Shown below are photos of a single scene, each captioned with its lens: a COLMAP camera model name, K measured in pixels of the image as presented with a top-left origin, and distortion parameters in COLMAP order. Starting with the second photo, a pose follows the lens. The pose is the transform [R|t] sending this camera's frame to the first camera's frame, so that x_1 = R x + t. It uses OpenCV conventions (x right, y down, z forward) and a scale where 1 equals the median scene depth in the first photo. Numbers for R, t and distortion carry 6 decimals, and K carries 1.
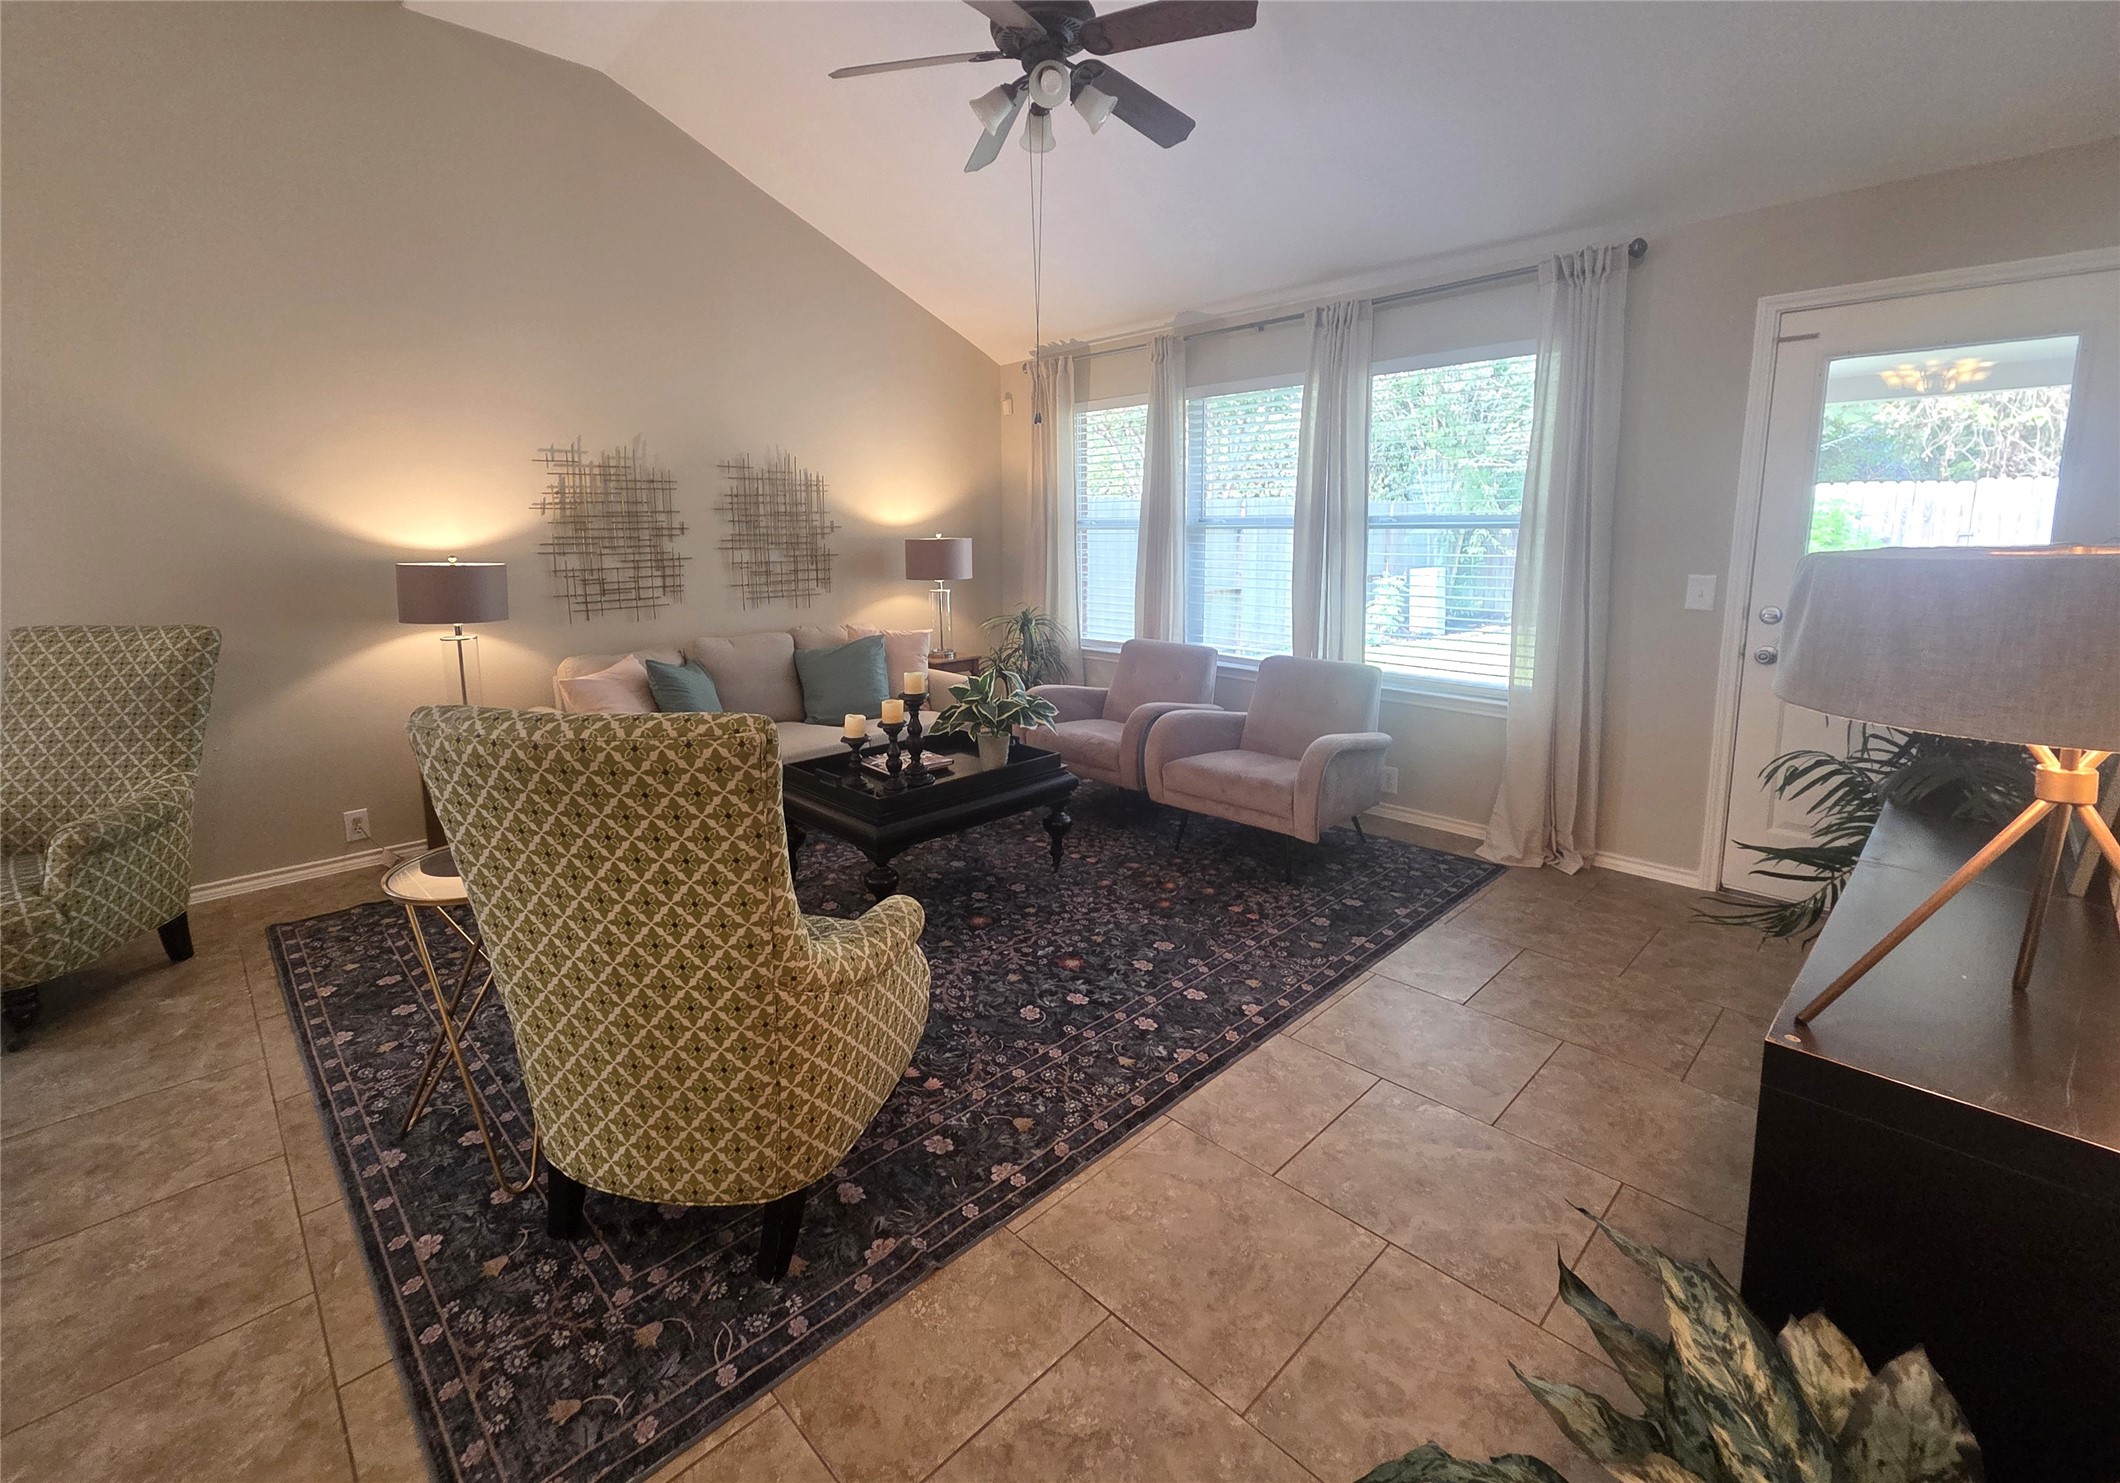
lens RADIAL K [[911.3, 0, 995.7], [0, 911.3, 652.2], [0, 0, 1]] dist [0.002924, 0.000080]
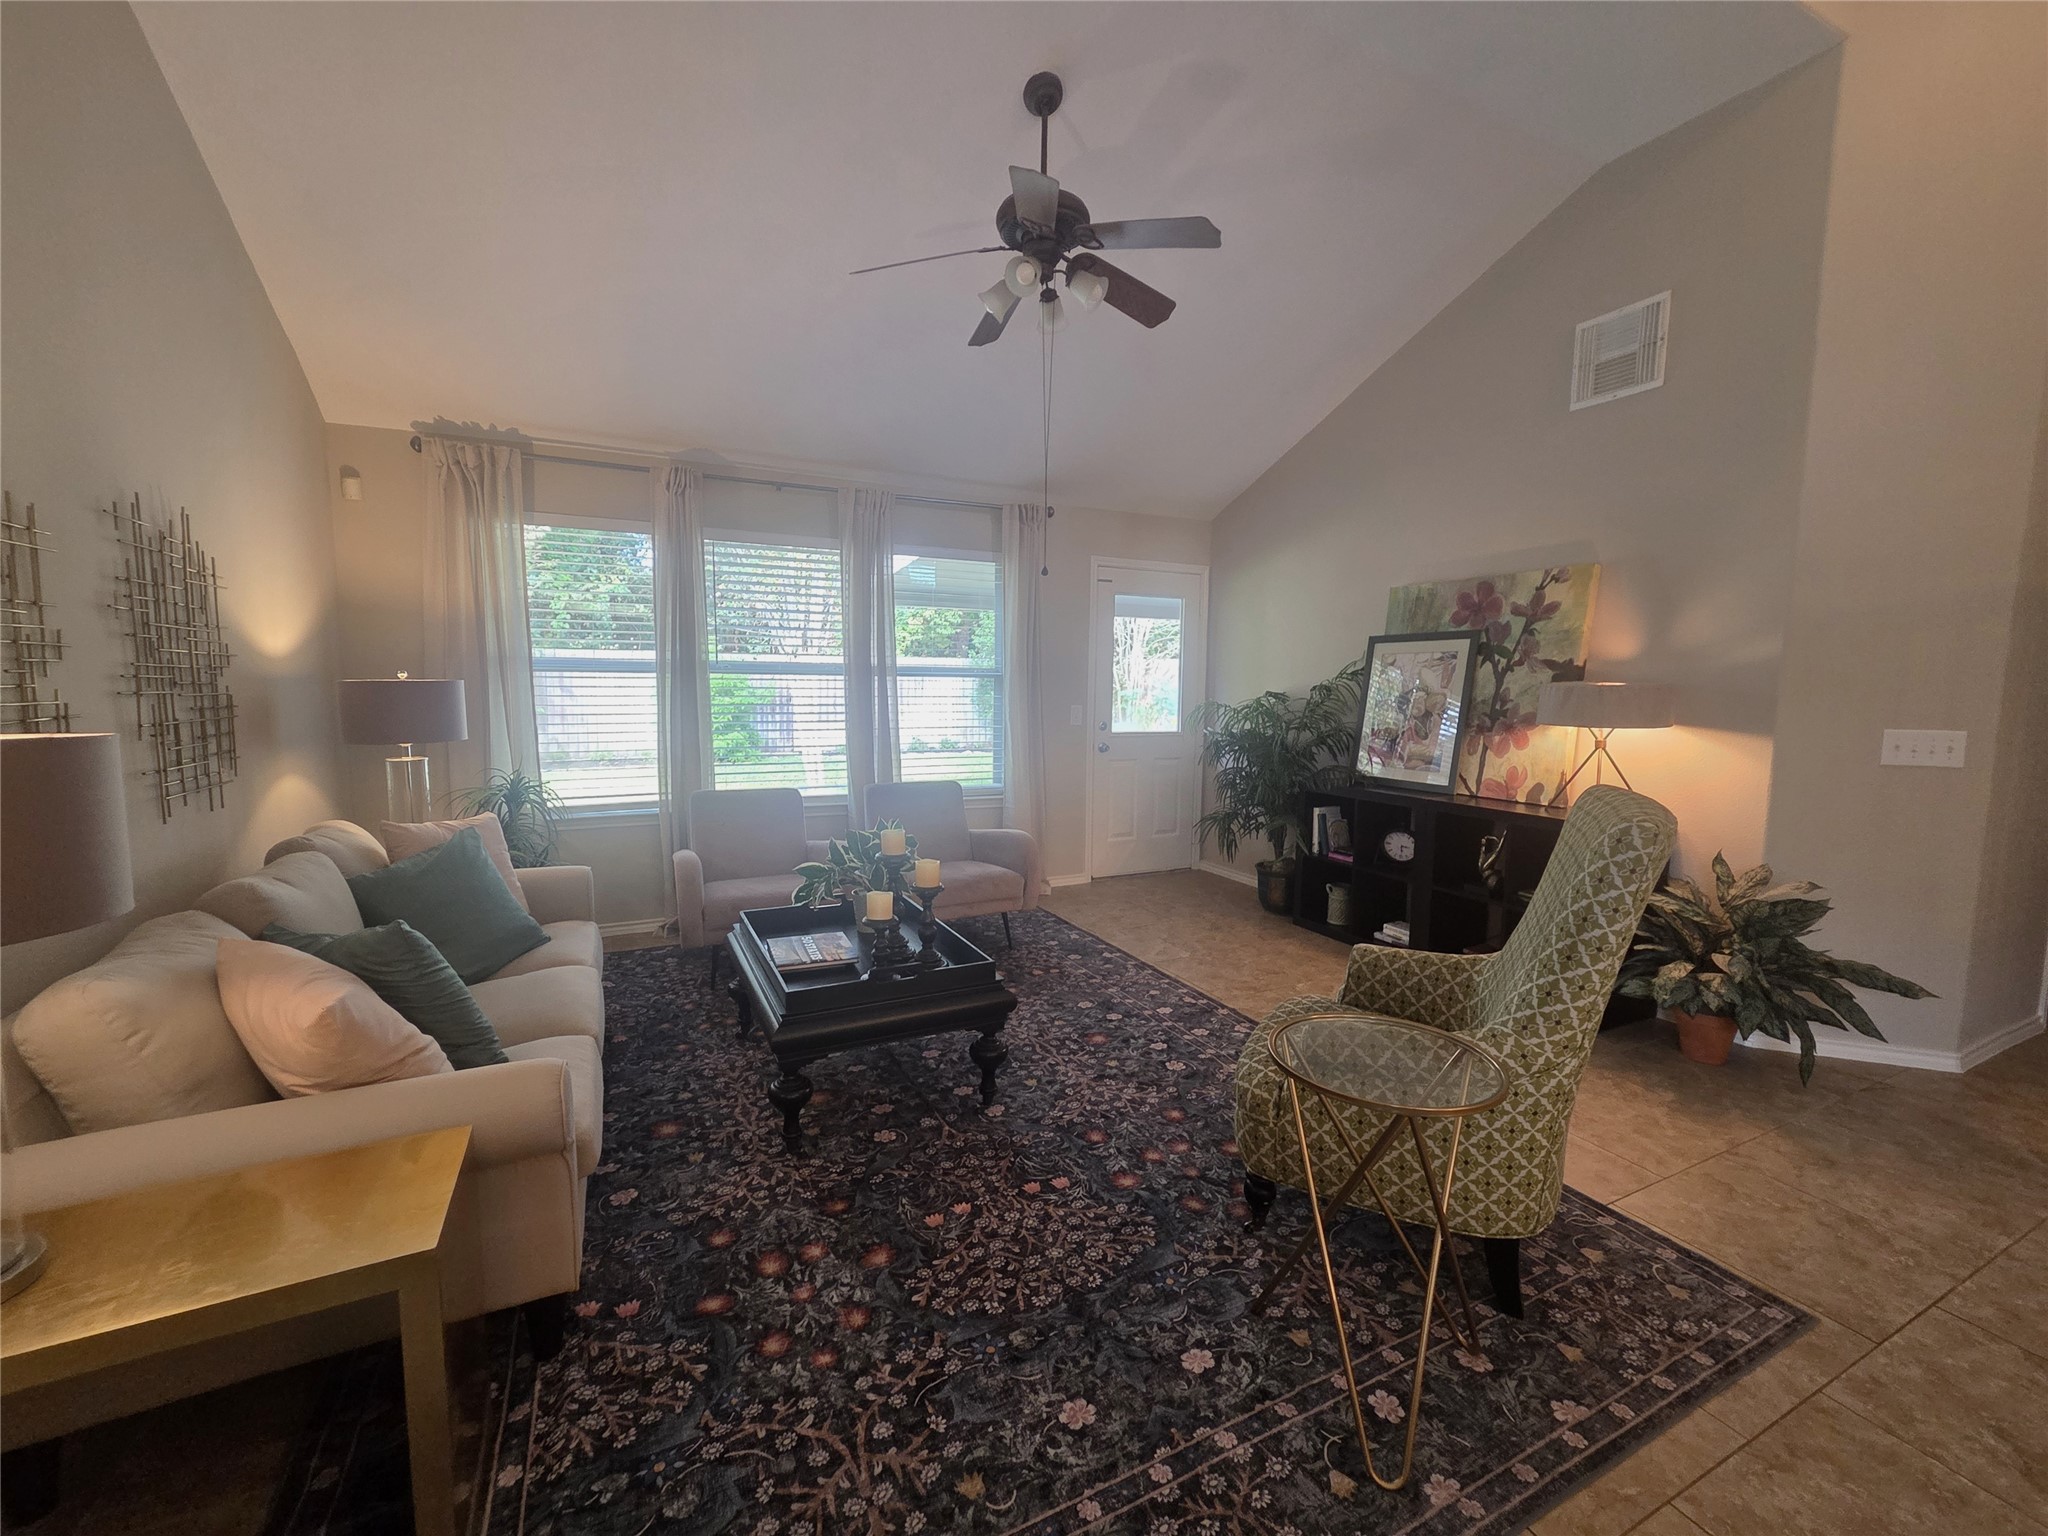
lens RADIAL K [[843.2, 0, 1018.9], [0, 843.2, 769.7], [0, 0, 1]] dist [0.007394, -0.000154]
pose [[0.279547, -0.087866, 0.956103, -0.835742], [0.118691, 0.991328, 0.056400, -0.067261], [-0.952768, 0.097715, 0.287551, 0.654949]]
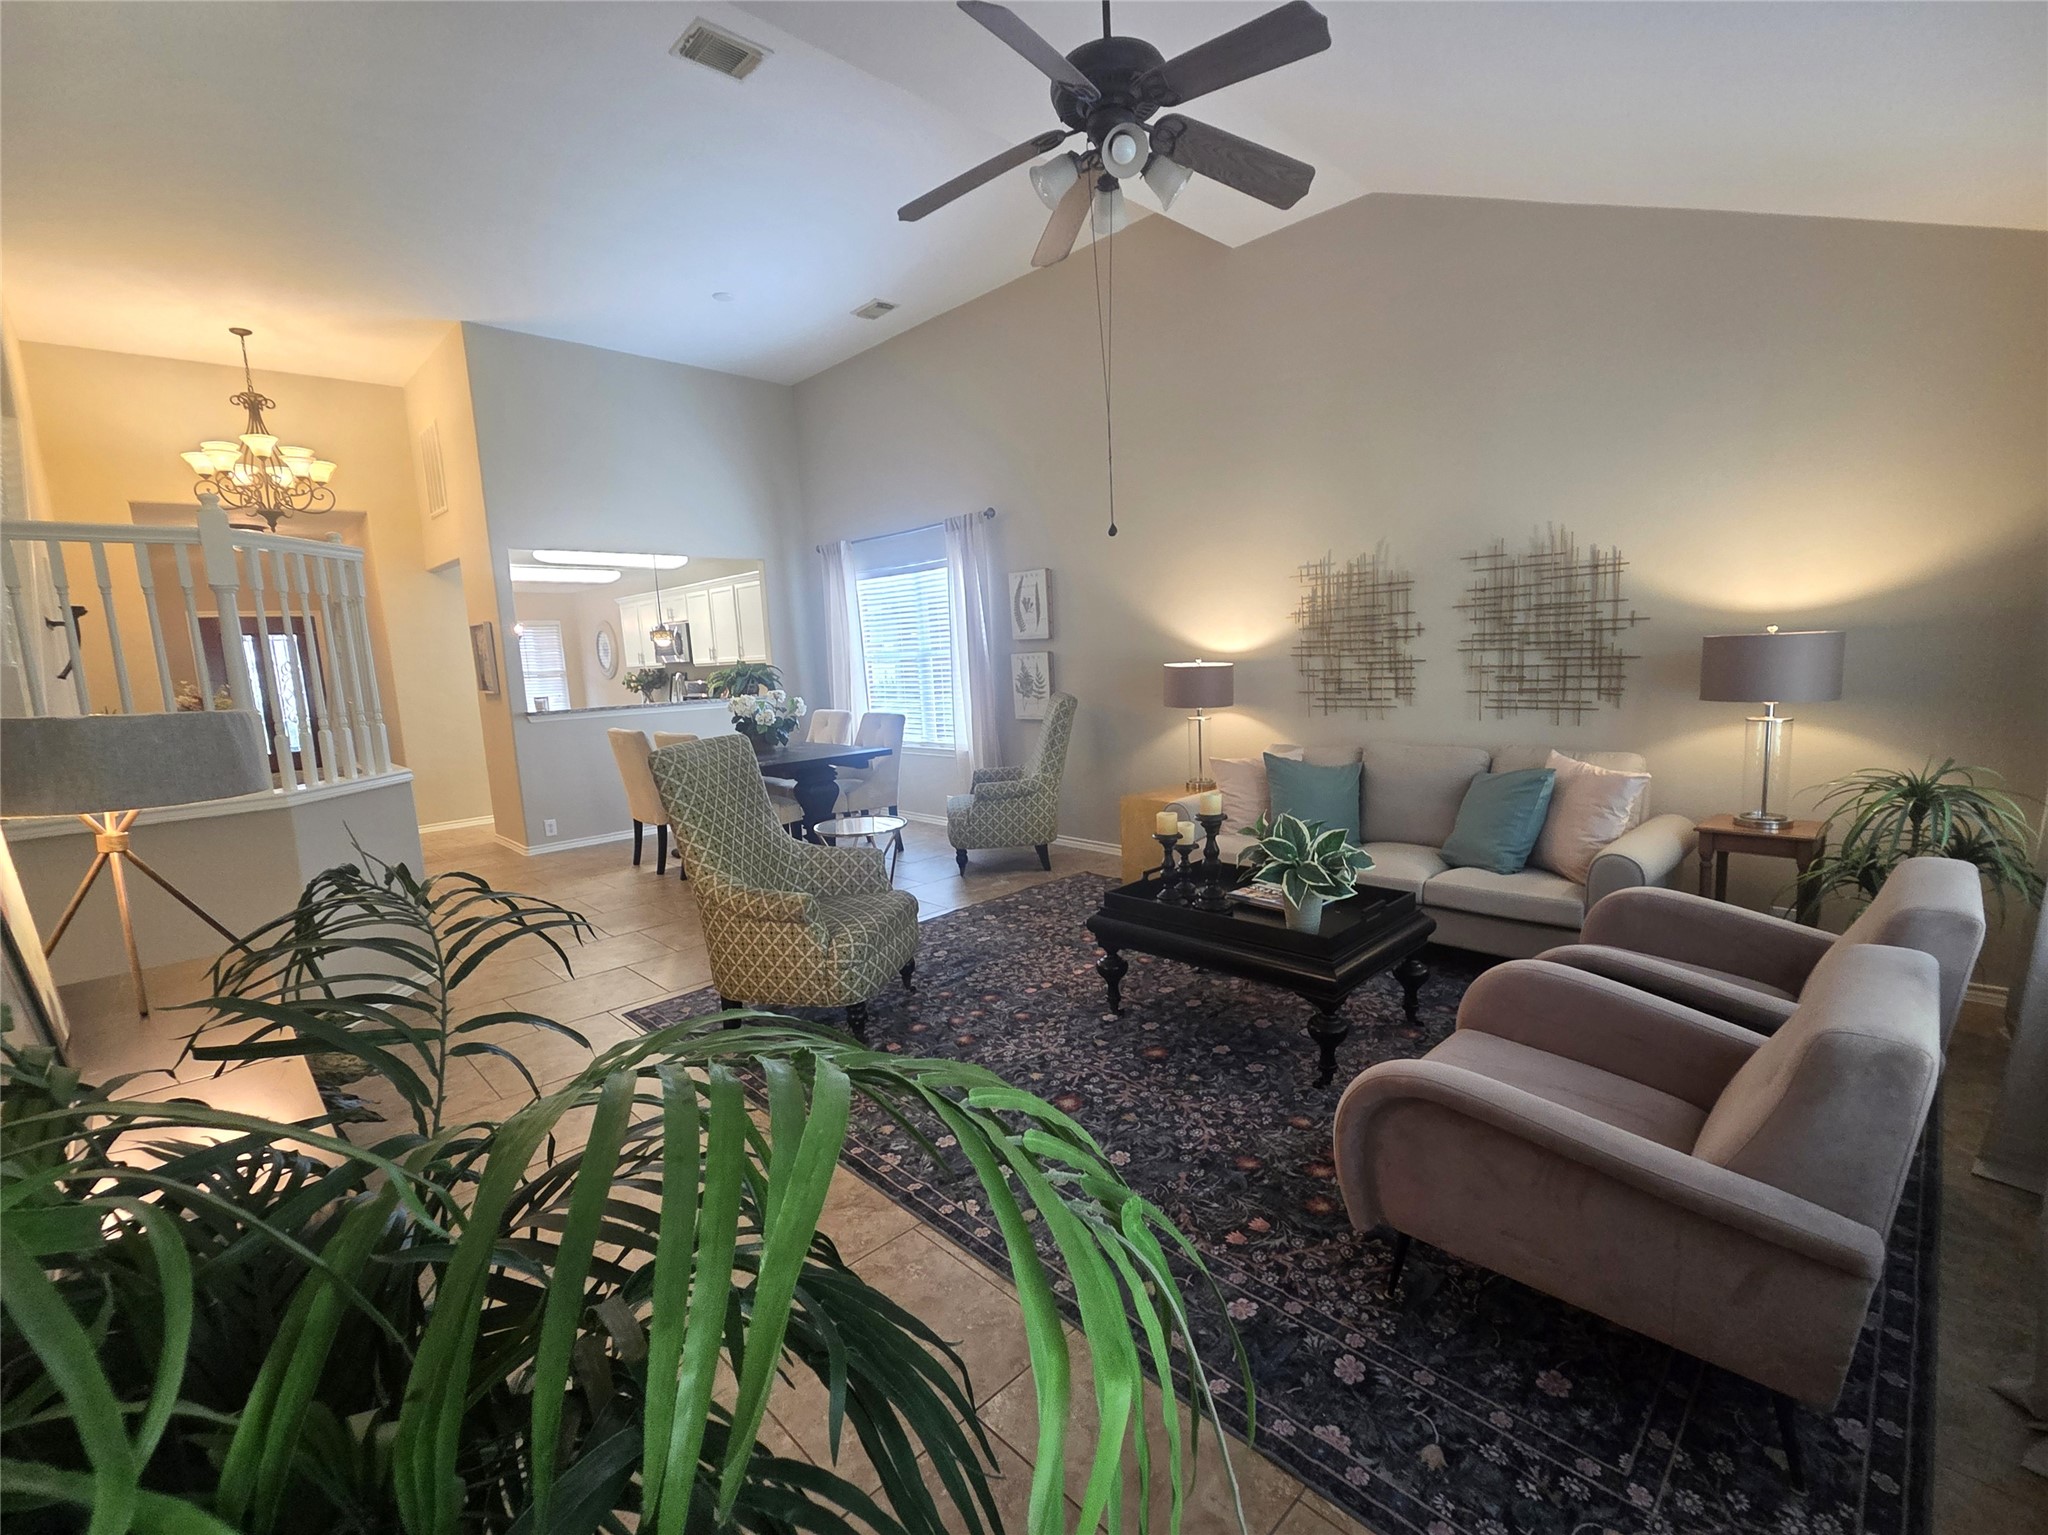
lens RADIAL K [[904.2, 0, 1022.2], [0, 904.2, 765.8], [0, 0, 1]] dist [0.014349, -0.000145]
pose [[0.033151, 0.138010, -0.989876, 0.854445], [-0.091779, 0.986656, 0.134488, -0.116683], [0.995227, 0.086391, 0.045375, 0.765974]]
